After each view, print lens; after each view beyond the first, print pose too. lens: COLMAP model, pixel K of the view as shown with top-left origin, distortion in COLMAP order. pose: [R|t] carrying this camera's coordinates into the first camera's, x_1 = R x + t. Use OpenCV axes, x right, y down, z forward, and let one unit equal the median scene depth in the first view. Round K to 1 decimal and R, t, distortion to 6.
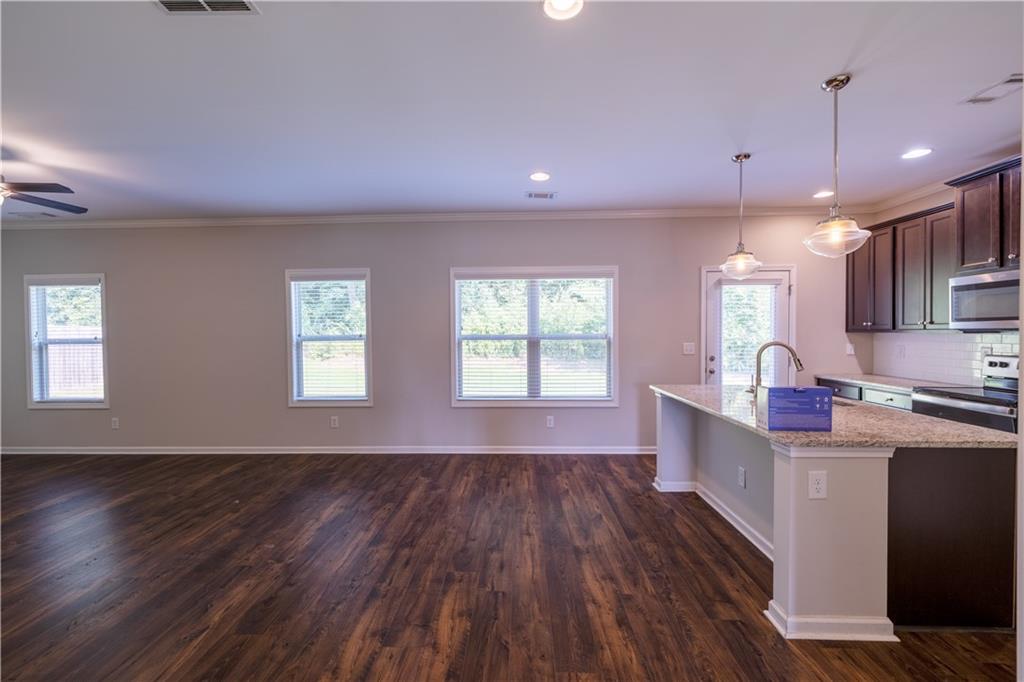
lens RADIAL K [[434.2, 0, 506.7], [0, 434.2, 340.2], [0, 0, 1]] dist [0.000236, -0.000024]
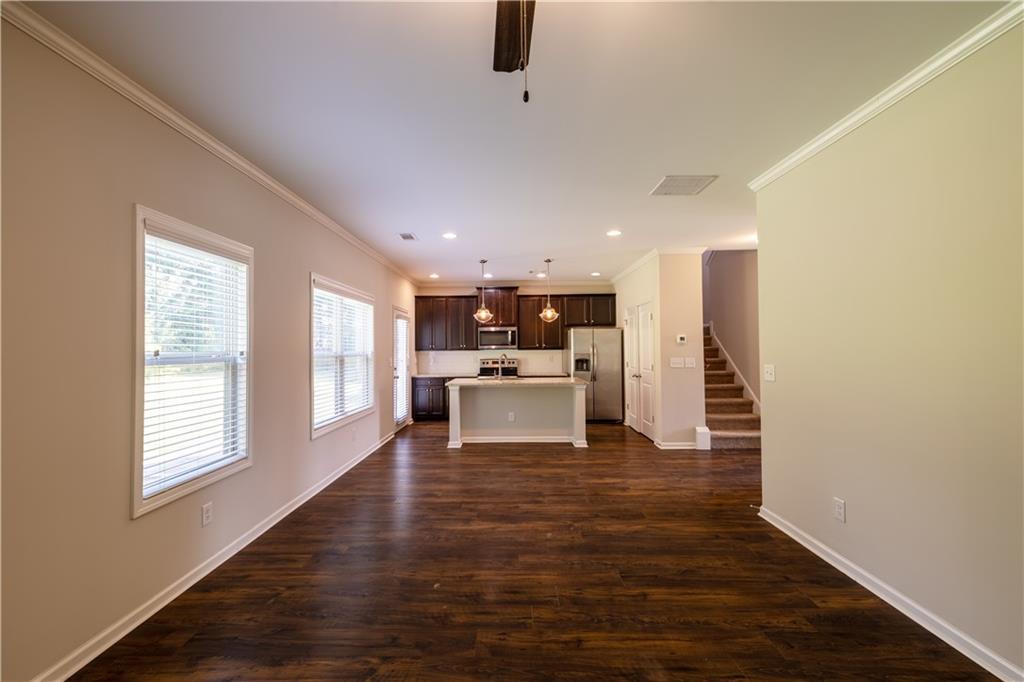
lens RADIAL K [[434.2, 0, 506.7], [0, 434.2, 340.2], [0, 0, 1]] dist [0.000236, -0.000024]
pose [[-0.023941, 0.028050, 0.999320, -1.321370], [0.030518, 0.999161, -0.027314, -0.002765], [-0.999247, 0.029843, -0.024776, 0.880703]]
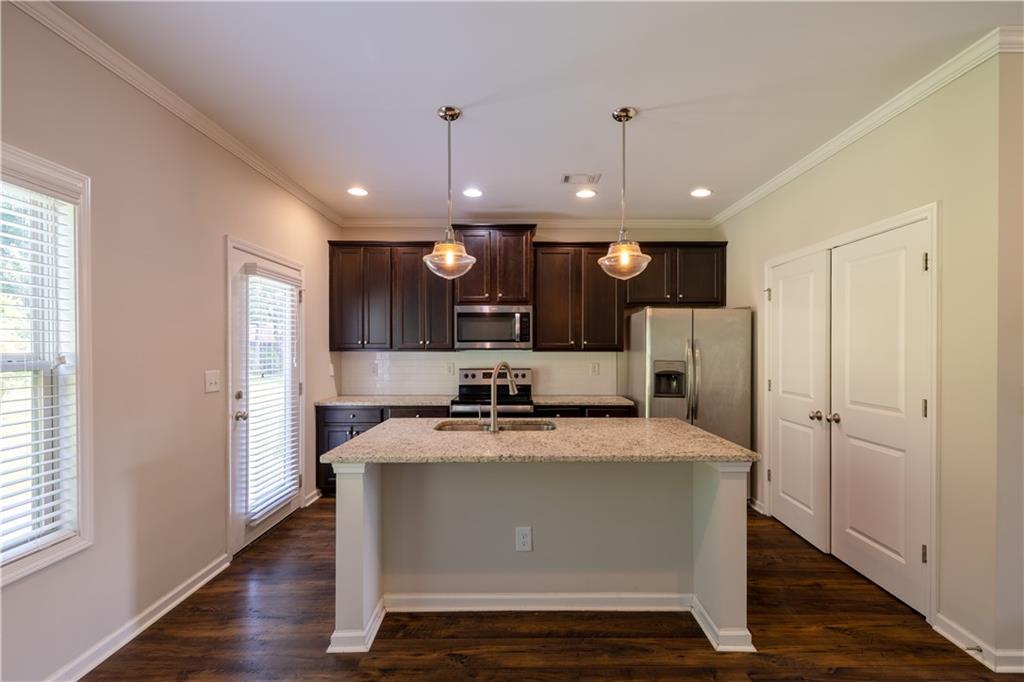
lens RADIAL K [[448.8, 0, 516.5], [0, 448.8, 349.6], [0, 0, 1]] dist [-0.001837, -0.000304]
pose [[-0.037432, 0.006605, 0.999277, -0.206944], [0.022114, 0.999739, -0.005780, -0.010935], [-0.999054, 0.021882, -0.037569, 0.855469]]
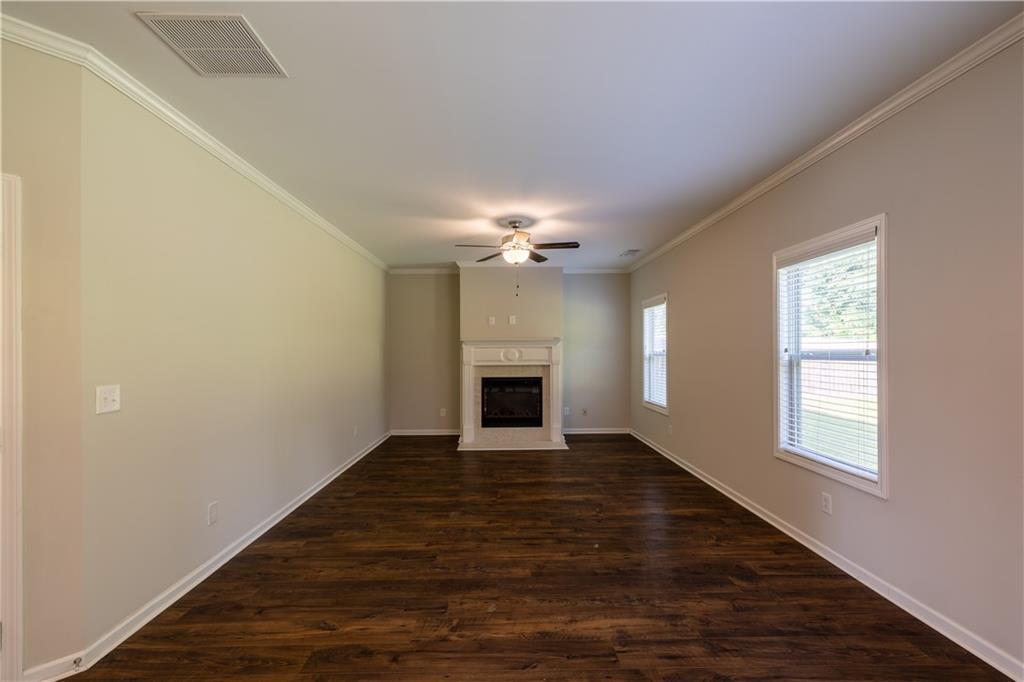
lens RADIAL K [[434.2, 0, 506.7], [0, 434.2, 340.2], [0, 0, 1]] dist [0.000236, -0.000024]
pose [[0.050069, -0.015321, -0.998628, 0.214544], [-0.018209, 0.999702, -0.016250, -0.010583], [0.998580, 0.018998, 0.049775, 0.766639]]
